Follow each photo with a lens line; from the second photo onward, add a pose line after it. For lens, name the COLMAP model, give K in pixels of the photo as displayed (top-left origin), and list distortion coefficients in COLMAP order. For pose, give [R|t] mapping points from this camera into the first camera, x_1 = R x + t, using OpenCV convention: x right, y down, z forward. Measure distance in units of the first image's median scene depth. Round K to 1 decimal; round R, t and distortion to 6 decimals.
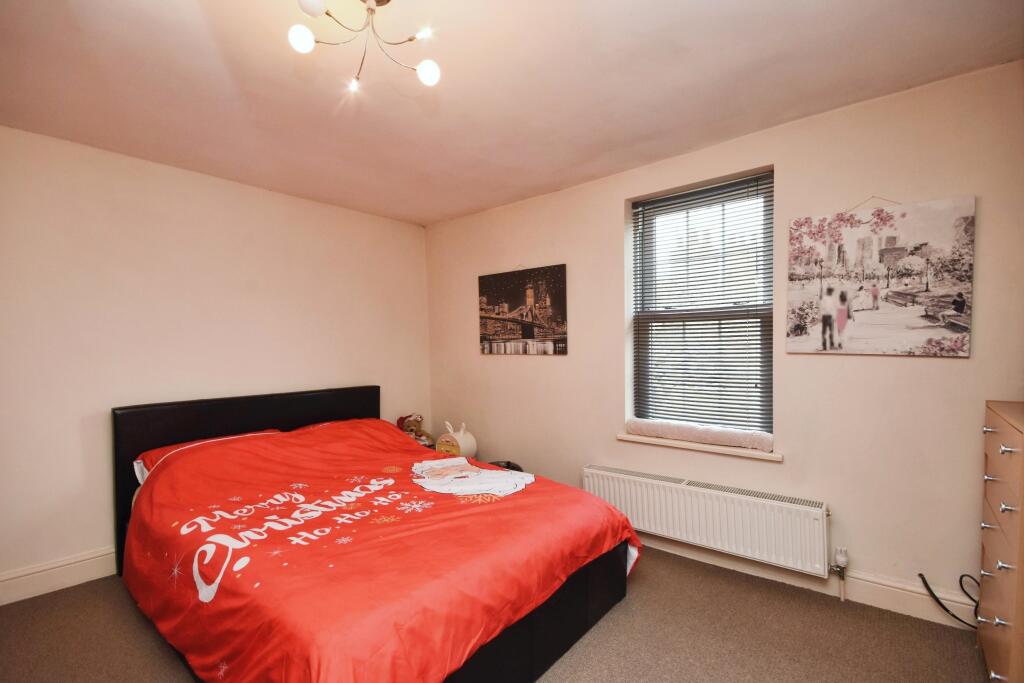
lens RADIAL K [[448.1, 0, 516.8], [0, 448.1, 343.3], [0, 0, 1]] dist [0.006164, -0.009848]
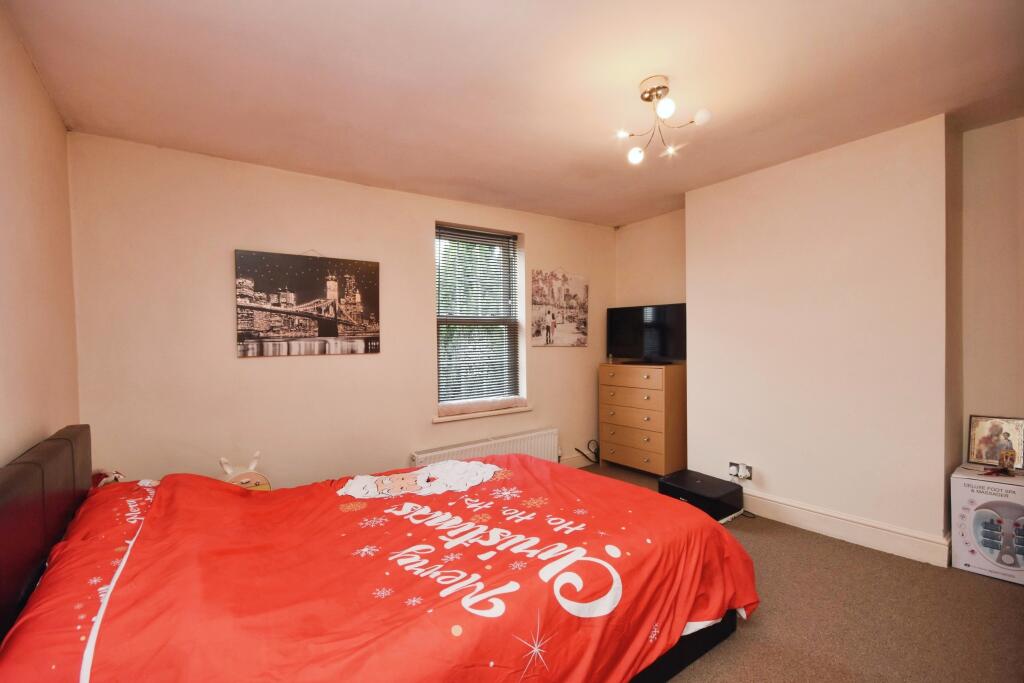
lens RADIAL K [[448.1, 0, 516.6], [0, 448.1, 343.0], [0, 0, 1]] dist [0.006164, -0.009848]
pose [[0.256974, 0.000315, 0.966418, -1.006642], [0.012998, 0.999908, -0.003782, 0.013951], [-0.966331, 0.013534, 0.256946, 0.575555]]
